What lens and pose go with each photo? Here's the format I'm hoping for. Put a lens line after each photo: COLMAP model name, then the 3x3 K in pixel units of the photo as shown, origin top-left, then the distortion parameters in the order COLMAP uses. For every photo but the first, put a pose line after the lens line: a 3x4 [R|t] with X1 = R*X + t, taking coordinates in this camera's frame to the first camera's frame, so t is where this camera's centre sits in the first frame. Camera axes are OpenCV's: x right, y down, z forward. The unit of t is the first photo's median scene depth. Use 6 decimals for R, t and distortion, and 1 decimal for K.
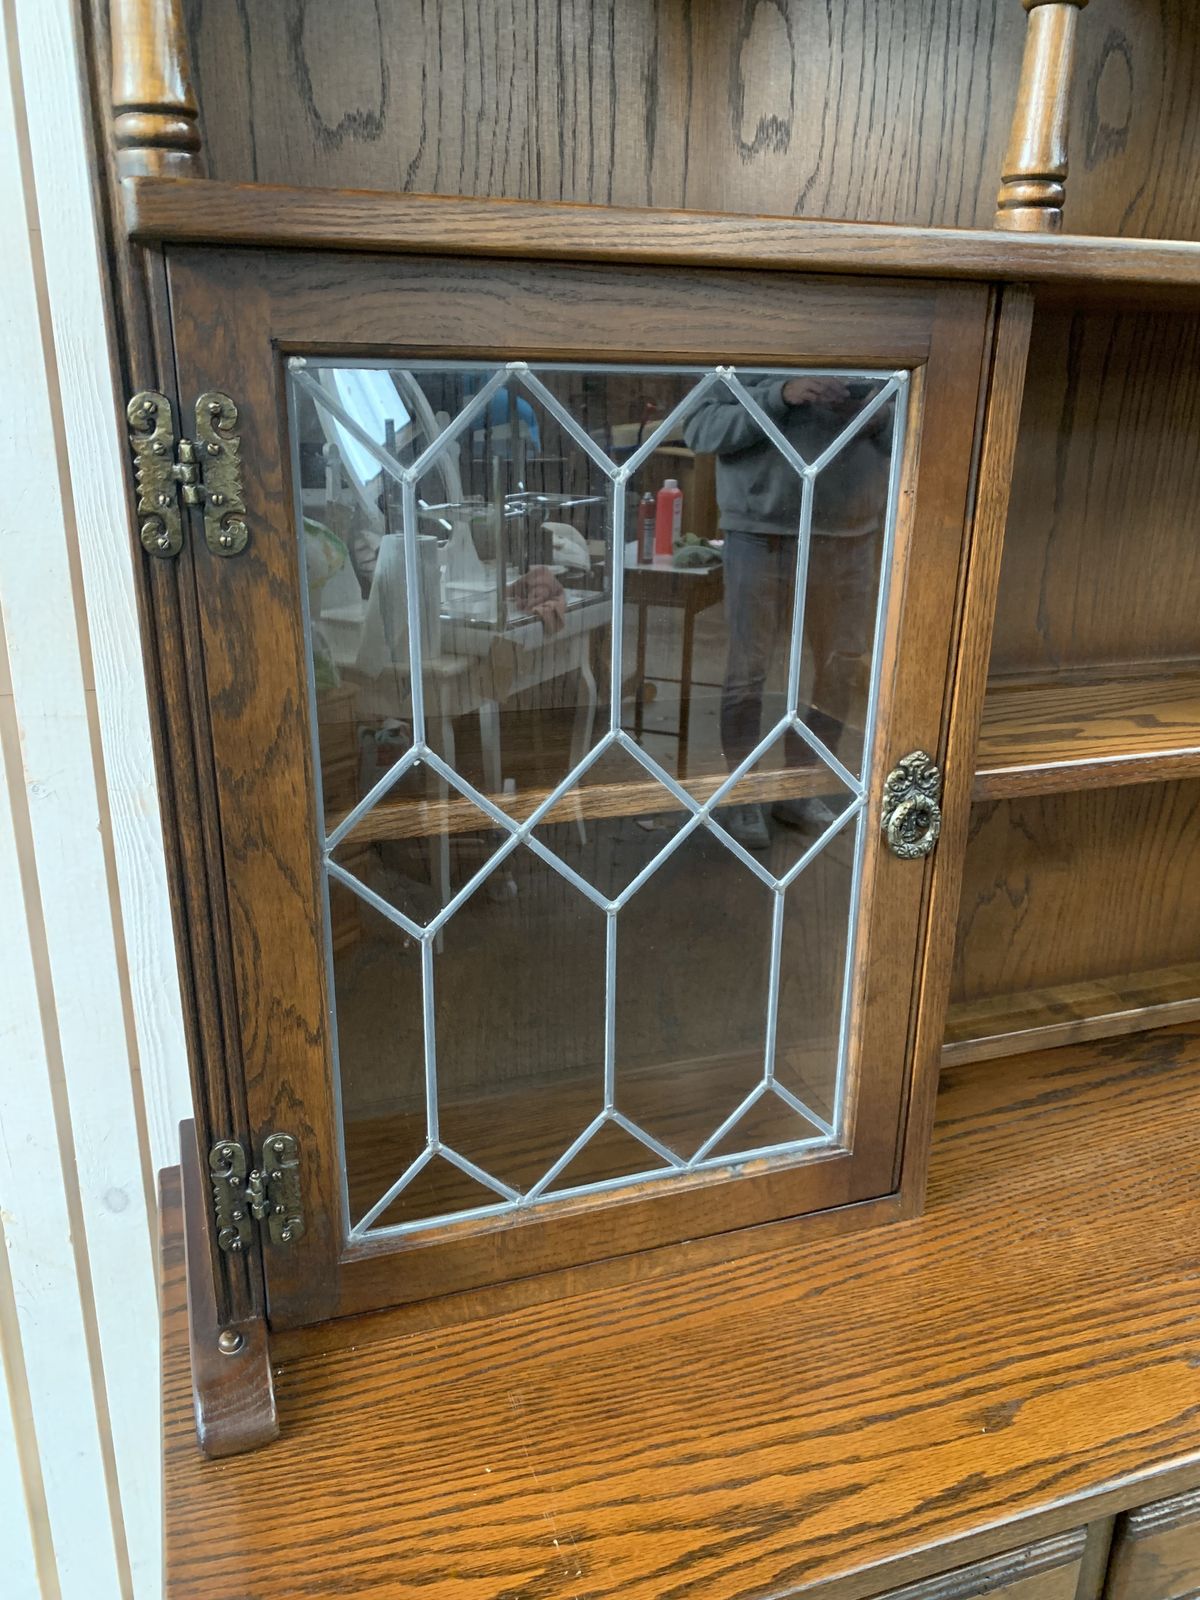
lens RADIAL K [[1236.4, 0, 603.4], [0, 1236.4, 814.4], [0, 0, 1]] dist [0.025293, -0.024769]
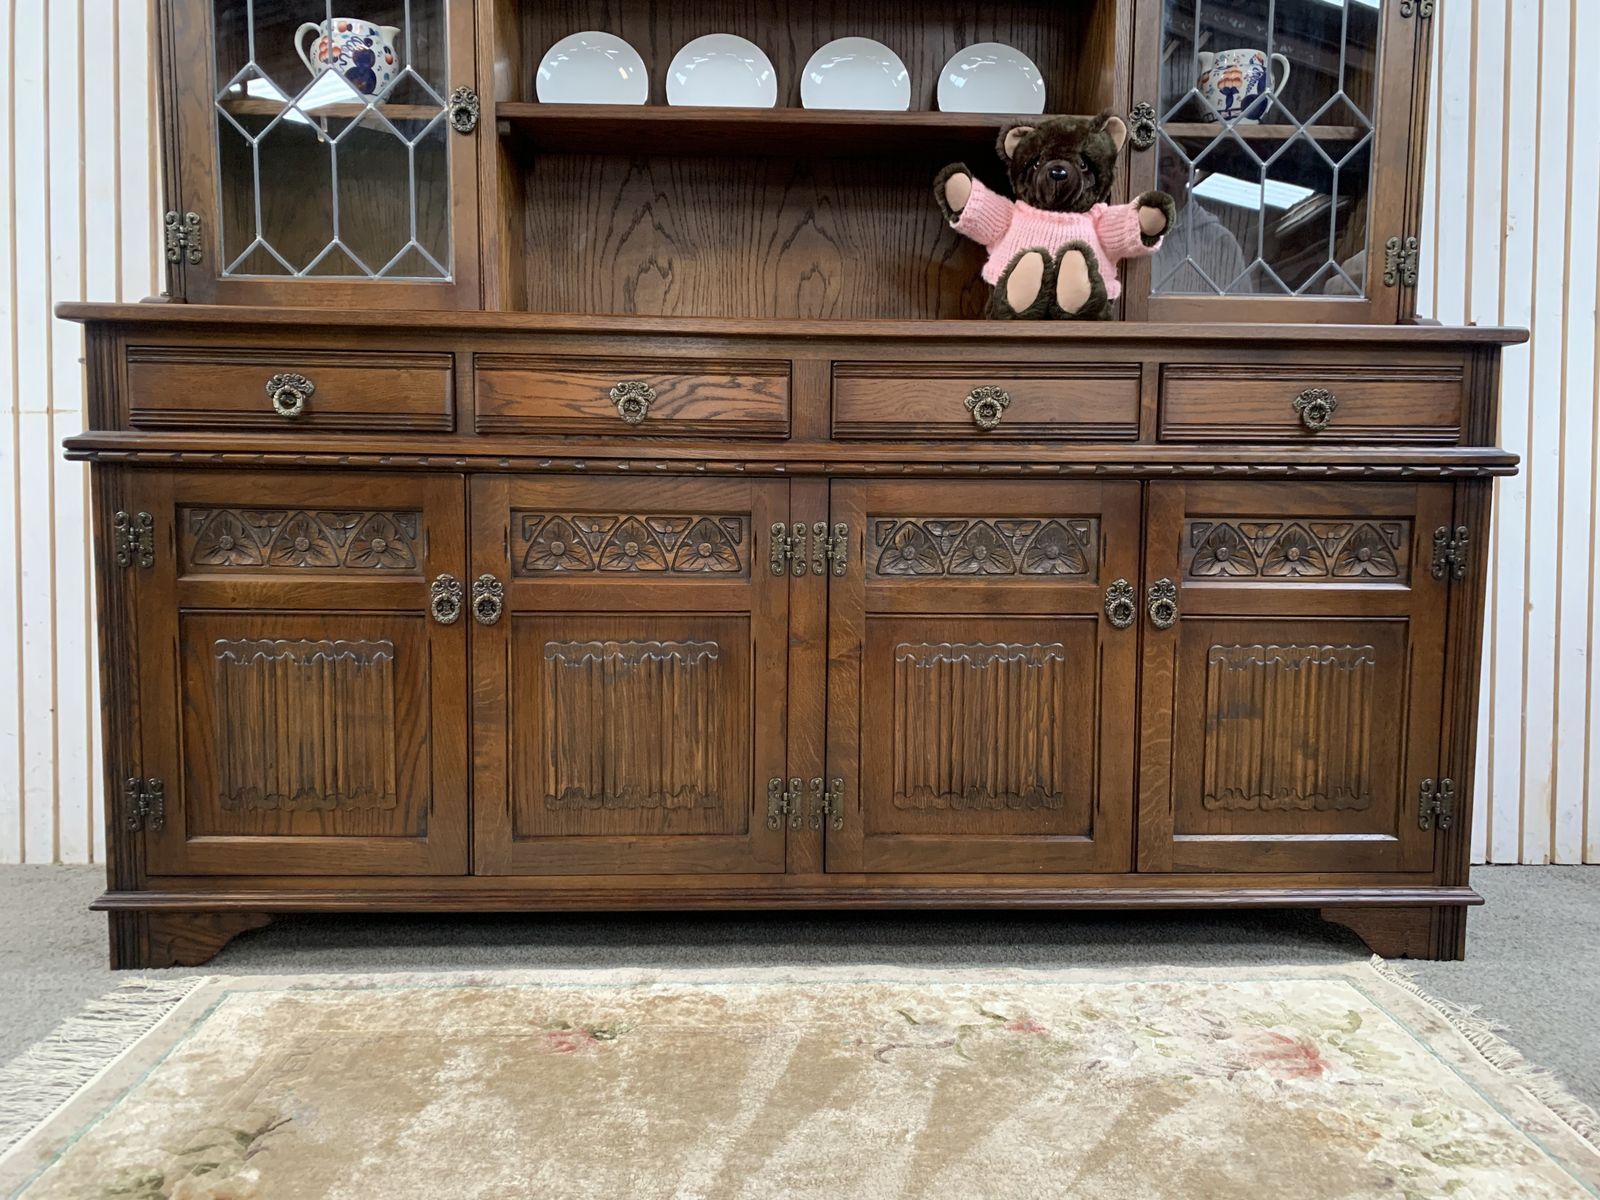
lens RADIAL K [[1236.4, 0, 819.5], [0, 1236.4, 592.1], [0, 0, 1]] dist [0.025293, -0.024769]
pose [[0.960160, 0.025610, -0.278276, 1.590581], [-0.091604, 0.969615, -0.226836, 1.366100], [0.264012, 0.243290, 0.933332, -0.815322]]
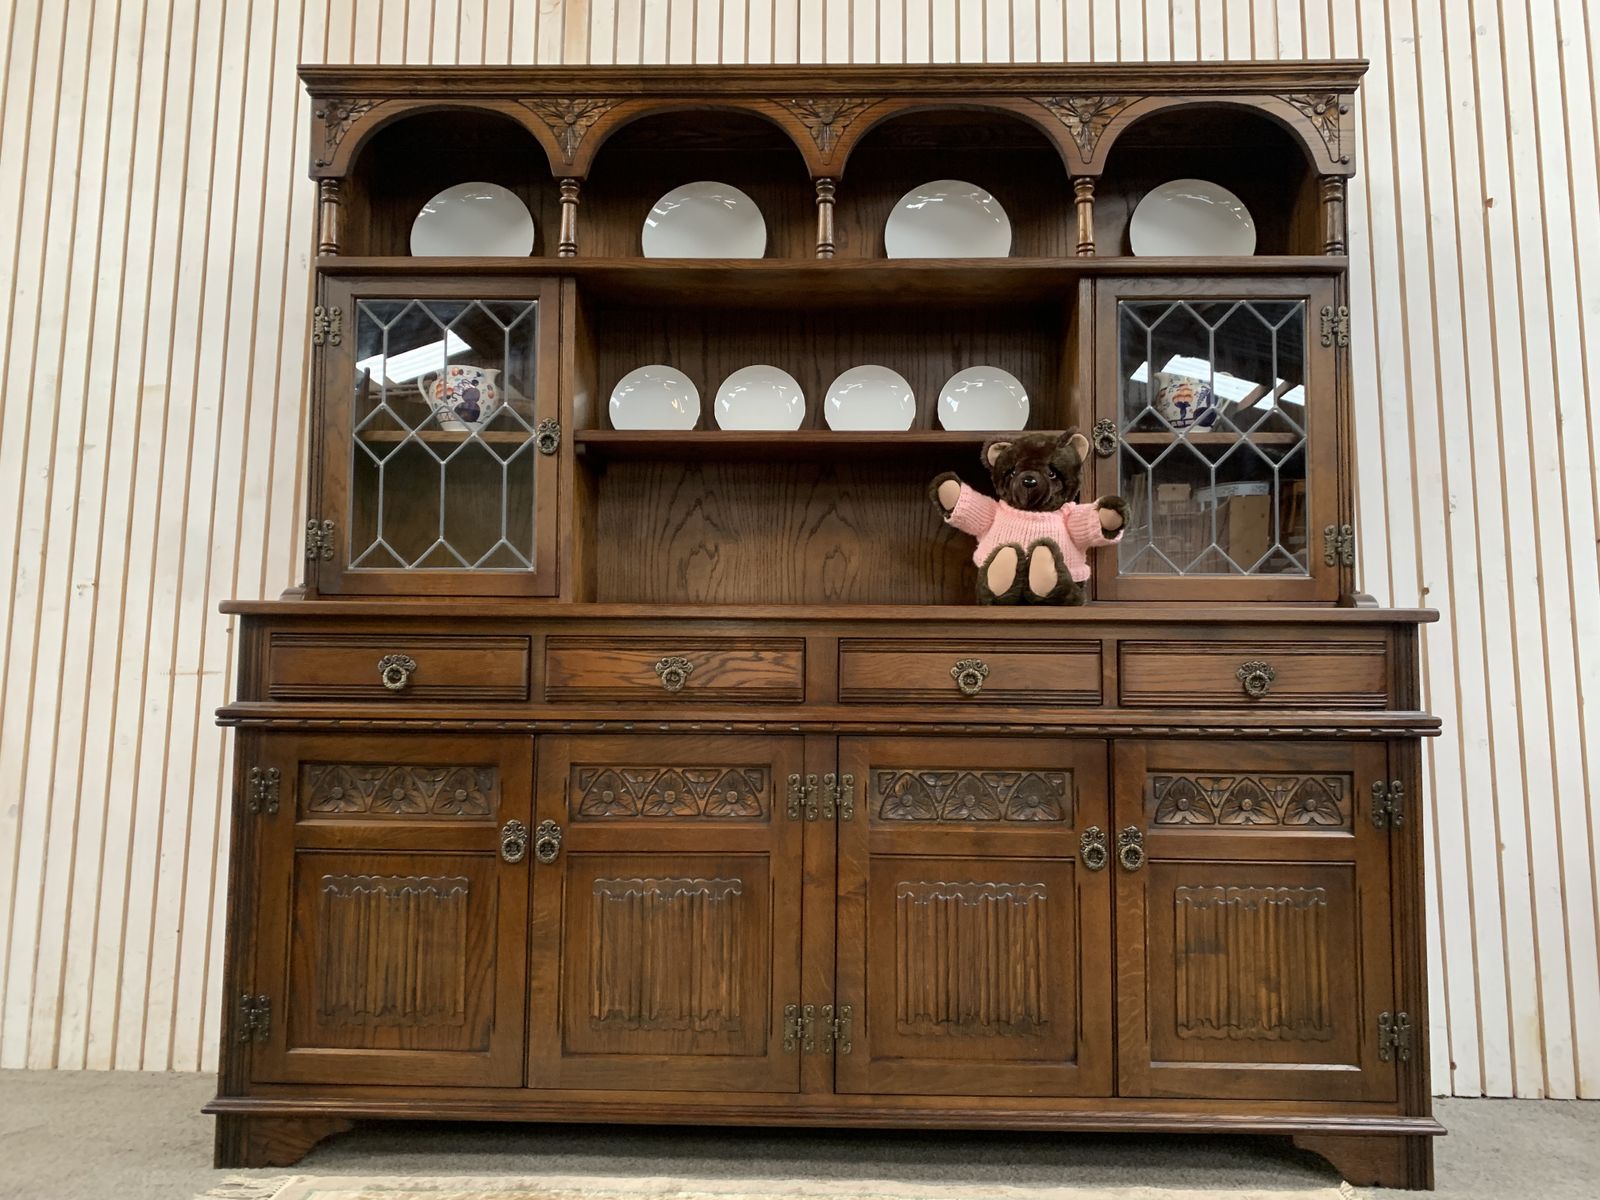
lens RADIAL K [[1236.4, 0, 821.1], [0, 1236.4, 591.3], [0, 0, 1]] dist [0.025293, -0.024769]
pose [[0.939110, -0.027524, -0.342512, 1.855808], [-0.110201, 0.920009, -0.376084, 1.365282], [0.325466, 0.390930, 0.860957, -1.173554]]
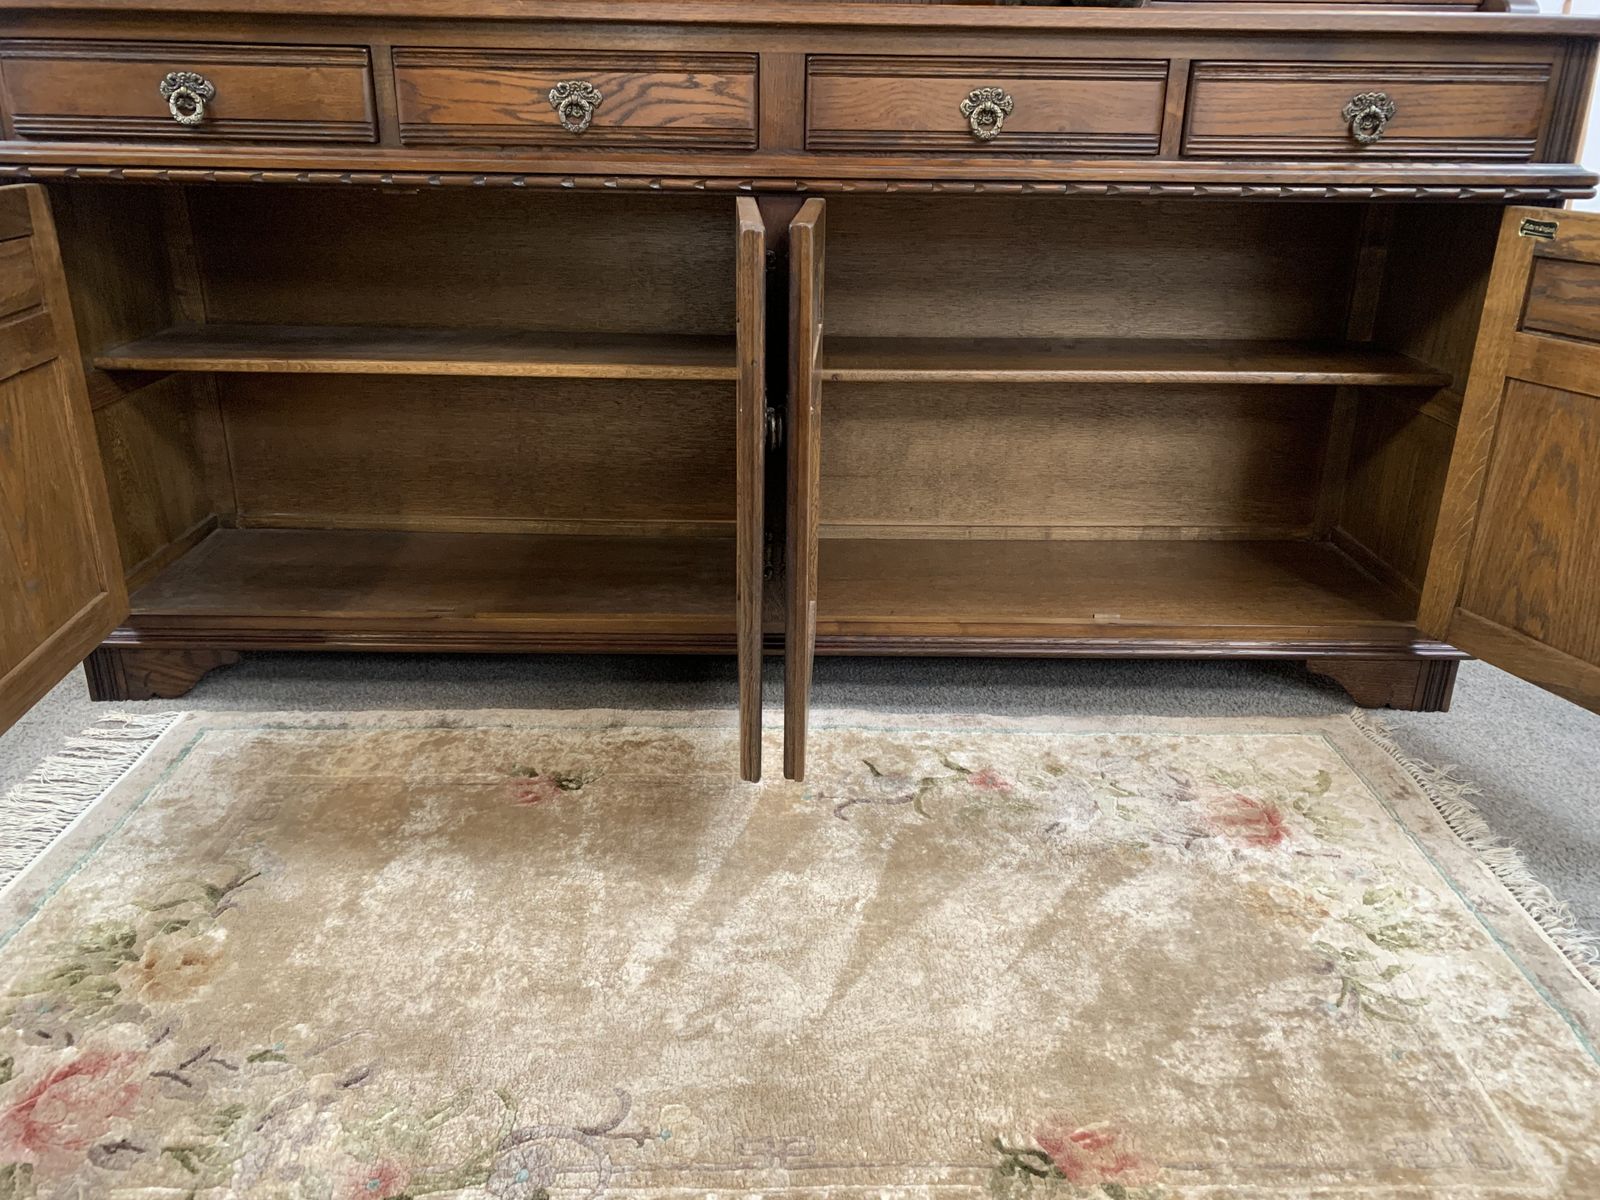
lens RADIAL K [[1236.4, 0, 803.2], [0, 1236.4, 585.1], [0, 0, 1]] dist [0.025293, -0.024769]
pose [[0.950090, 0.116238, -0.289513, 1.627754], [-0.106061, 0.993069, 0.050654, 1.172518], [0.293395, -0.017419, 0.955833, -0.682924]]
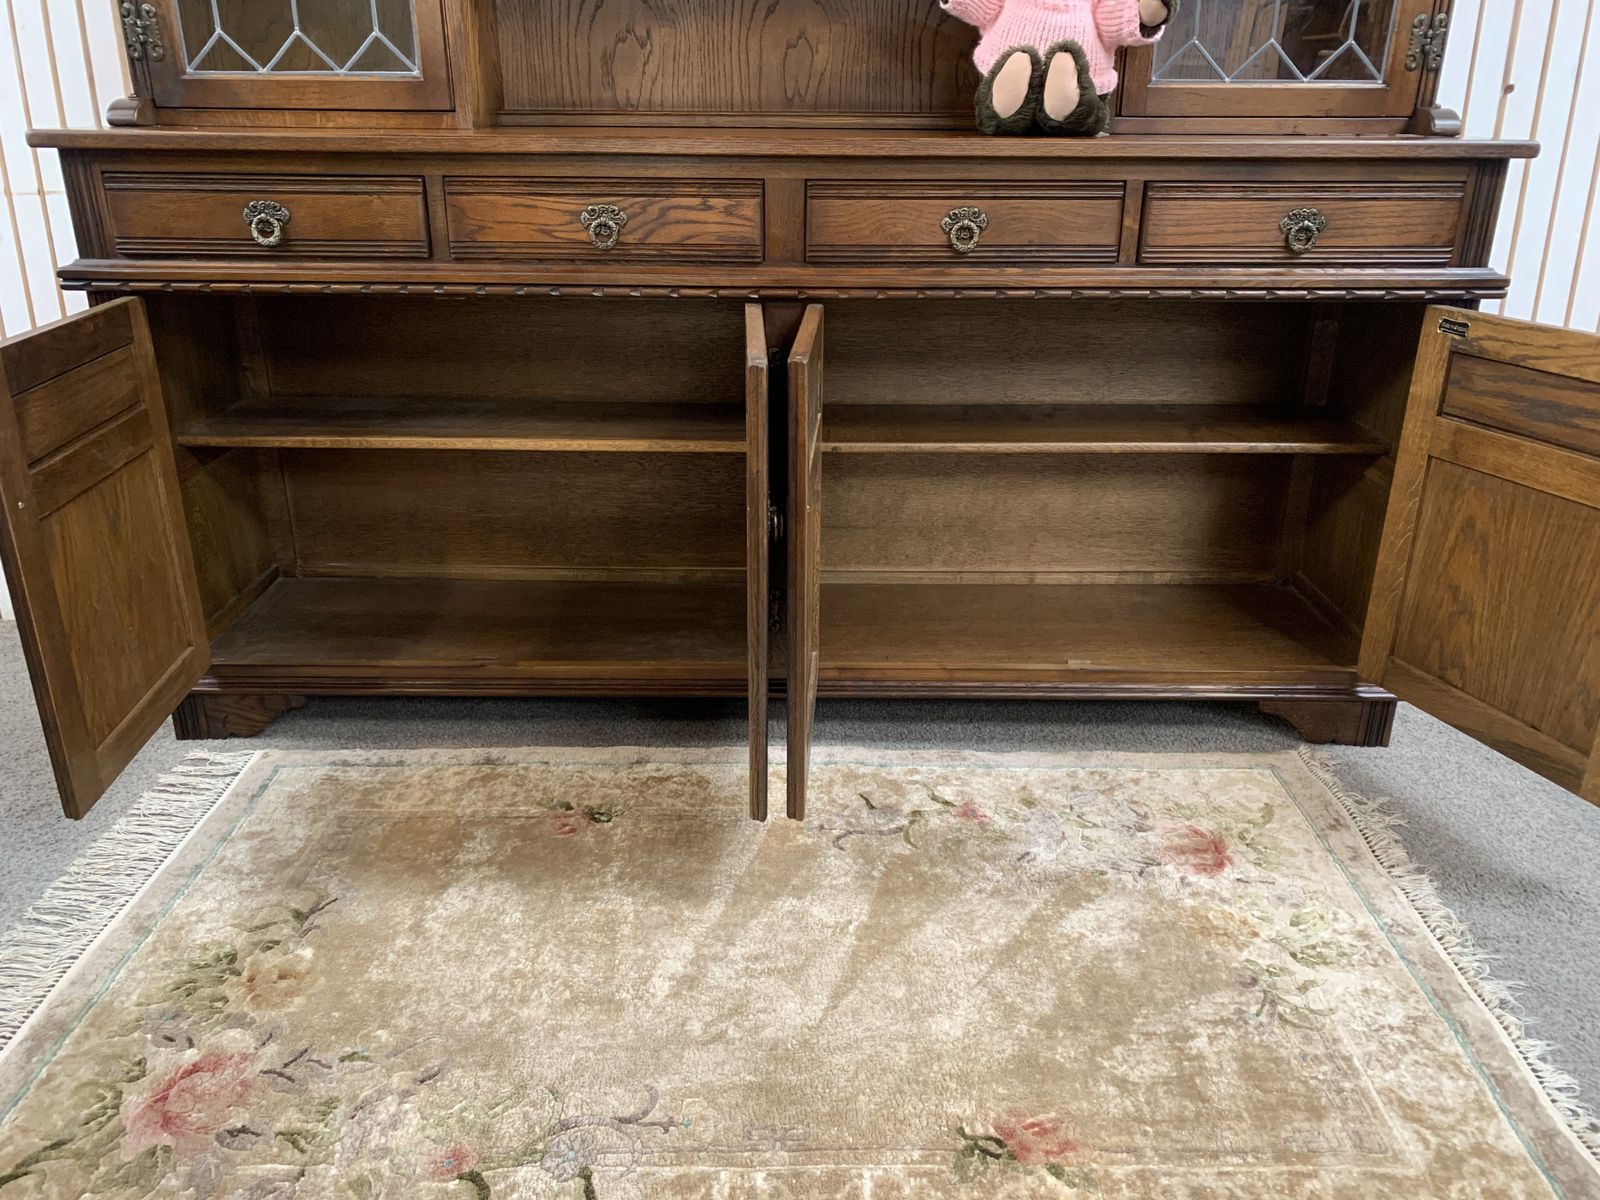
lens RADIAL K [[1236.4, 0, 803.8], [0, 1236.4, 590.3], [0, 0, 1]] dist [0.025293, -0.024769]
pose [[0.946462, 0.115766, -0.301343, 1.719034], [-0.101921, 0.992900, 0.061325, 1.041274], [0.306303, -0.027328, 0.951542, -0.929134]]
